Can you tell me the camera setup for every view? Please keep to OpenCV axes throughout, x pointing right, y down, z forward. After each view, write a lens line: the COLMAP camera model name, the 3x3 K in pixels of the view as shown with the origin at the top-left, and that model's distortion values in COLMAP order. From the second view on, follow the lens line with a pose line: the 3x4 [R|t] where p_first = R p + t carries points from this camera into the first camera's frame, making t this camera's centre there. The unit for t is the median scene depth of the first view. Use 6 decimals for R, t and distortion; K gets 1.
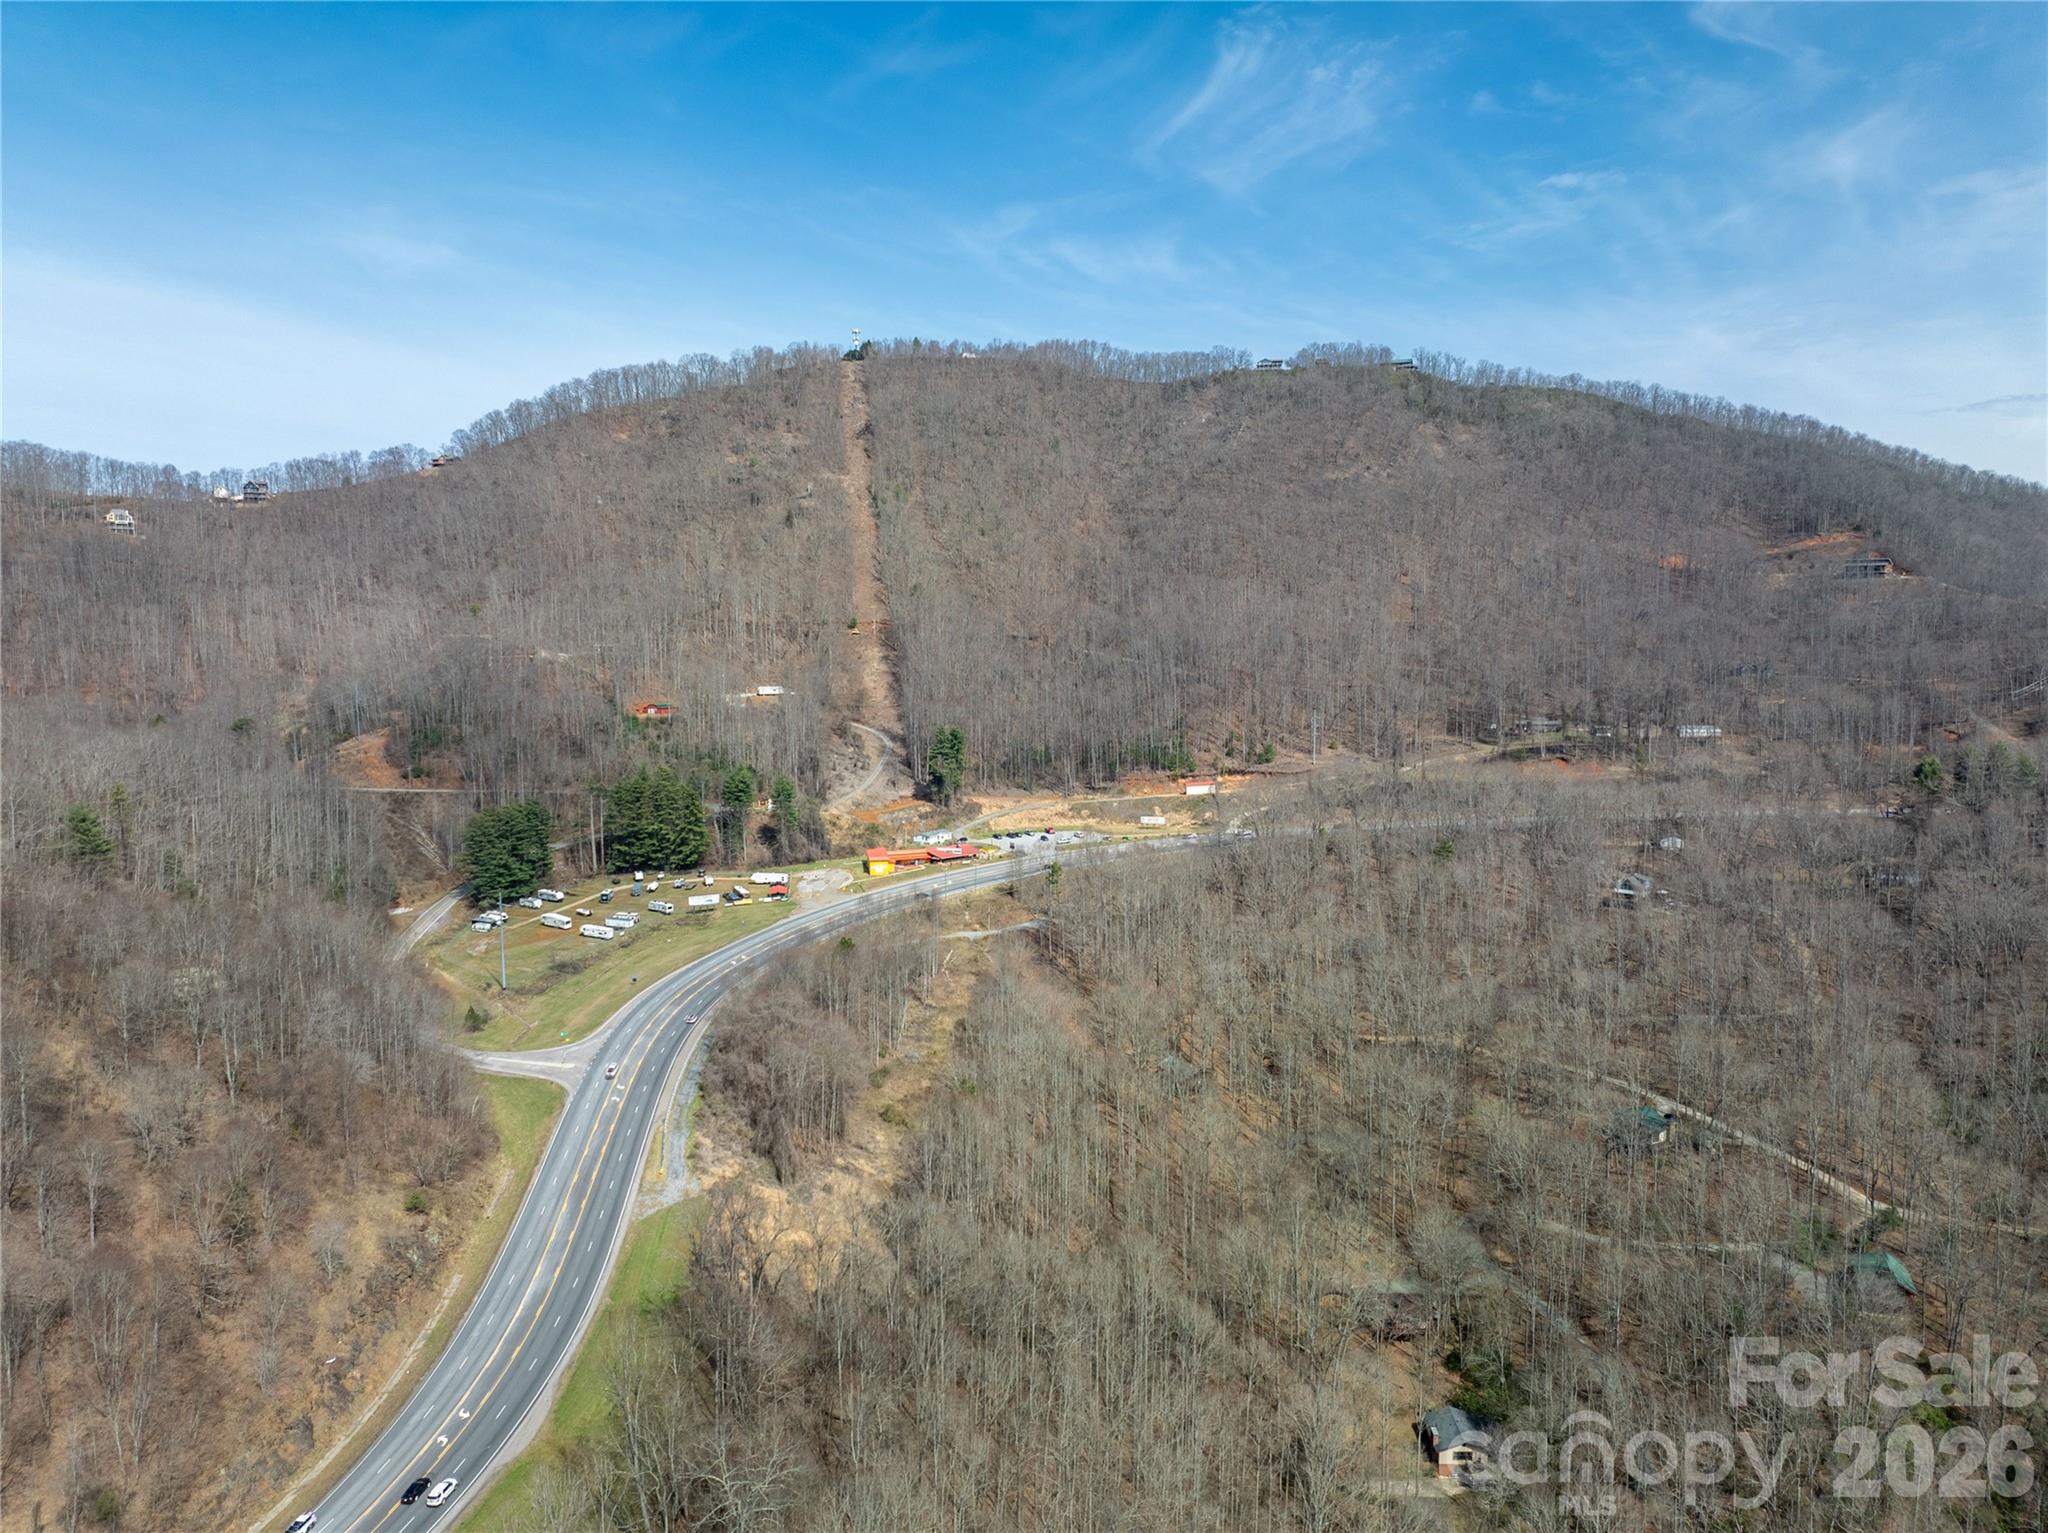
lens RADIAL K [[1422.8, 0, 1024.0], [0, 1422.8, 766.5], [0, 0, 1]] dist [-0.038868, 0.001548]
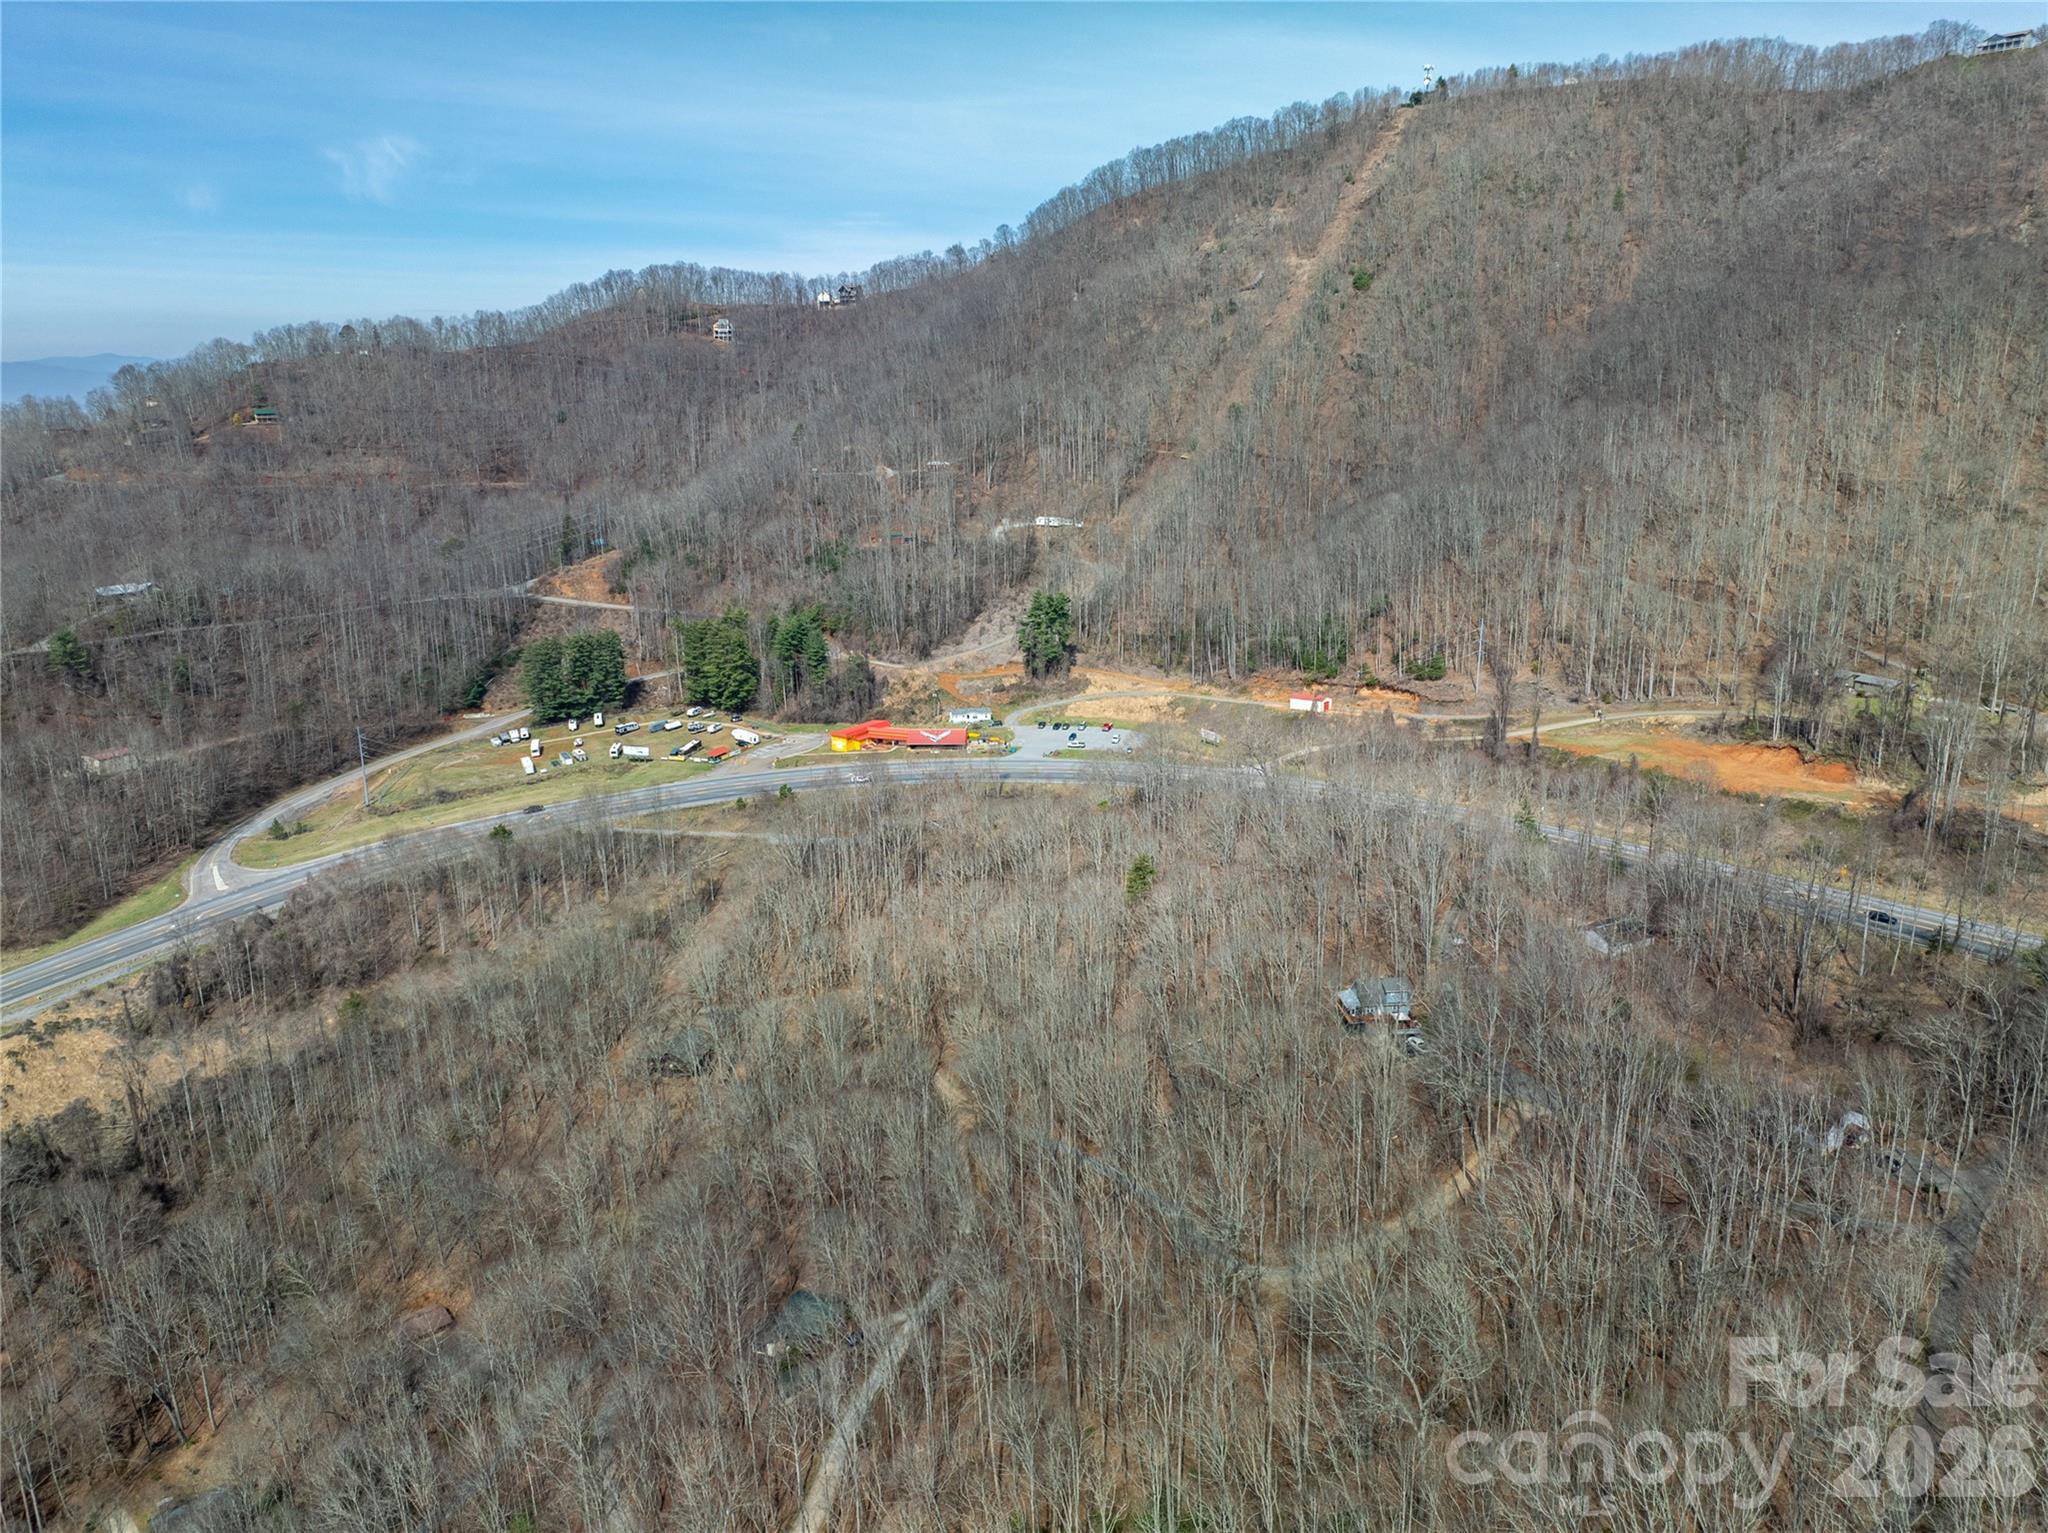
lens RADIAL K [[1436.6, 0, 1029.8], [0, 1436.6, 782.1], [0, 0, 1]] dist [-0.060562, 0.025080]
pose [[0.742018, 0.189378, -0.643075, 0.518553], [-0.065907, 0.975230, 0.211145, -0.096639], [0.667132, -0.114290, 0.736120, 0.315957]]
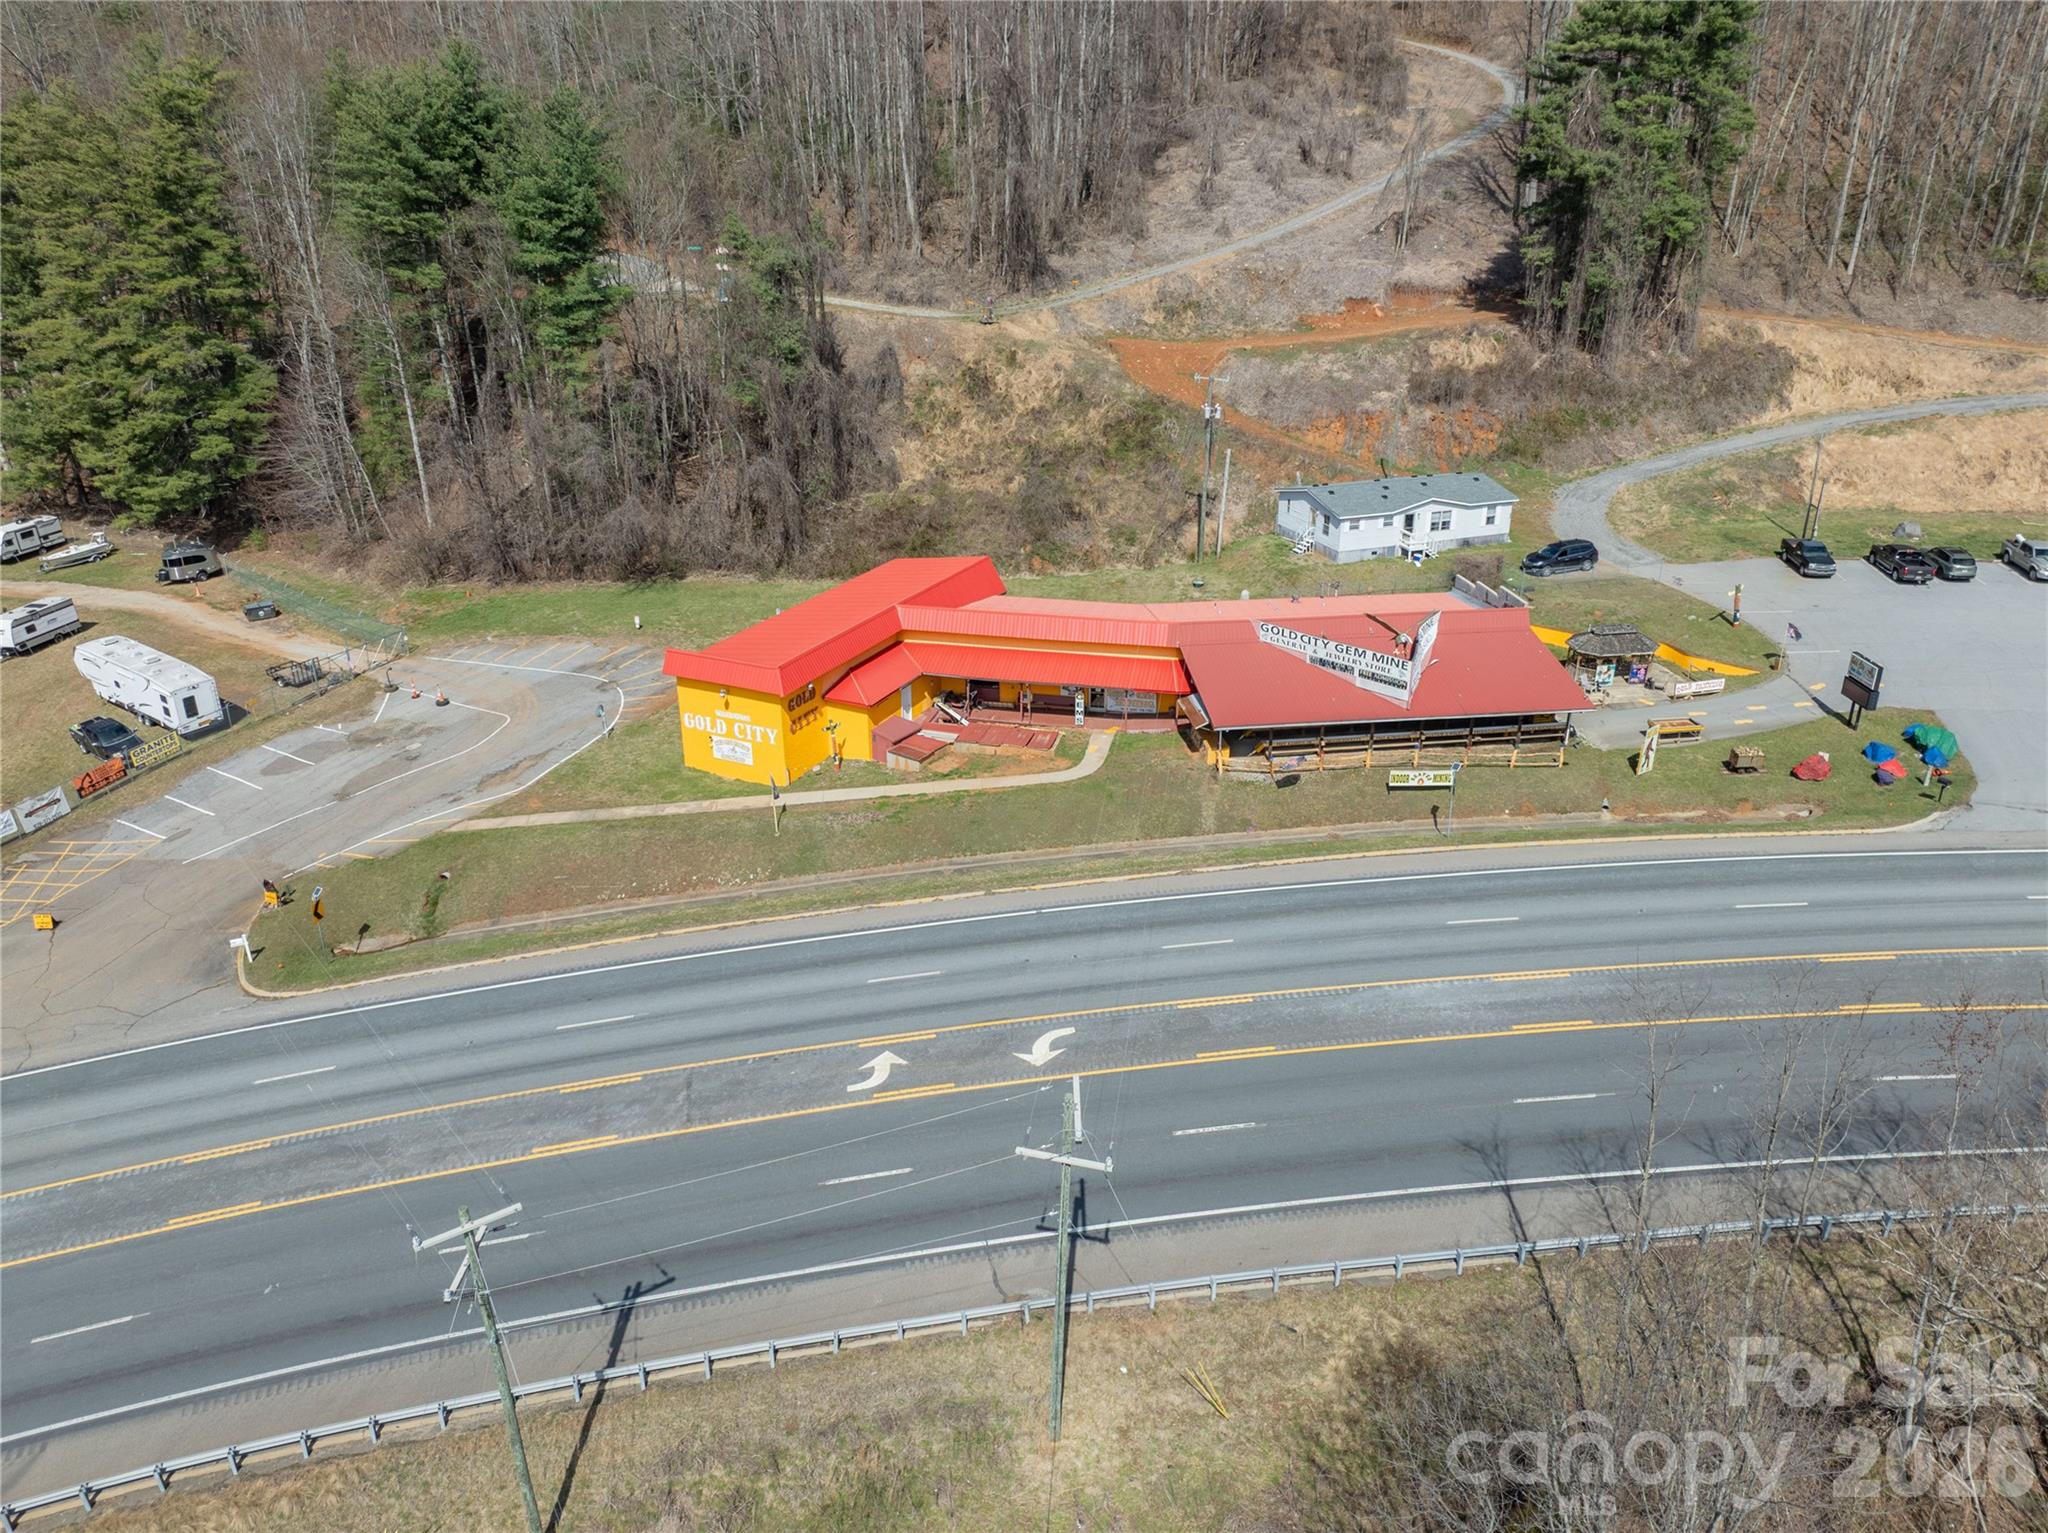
lens RADIAL K [[1436.6, 0, 1029.8], [0, 1436.6, 782.1], [0, 0, 1]] dist [-0.060562, 0.025080]
pose [[0.823558, 0.237256, -0.515229, -0.002229], [-0.059336, 0.939373, 0.337723, 0.021954], [0.564119, -0.247563, 0.787707, 0.760842]]
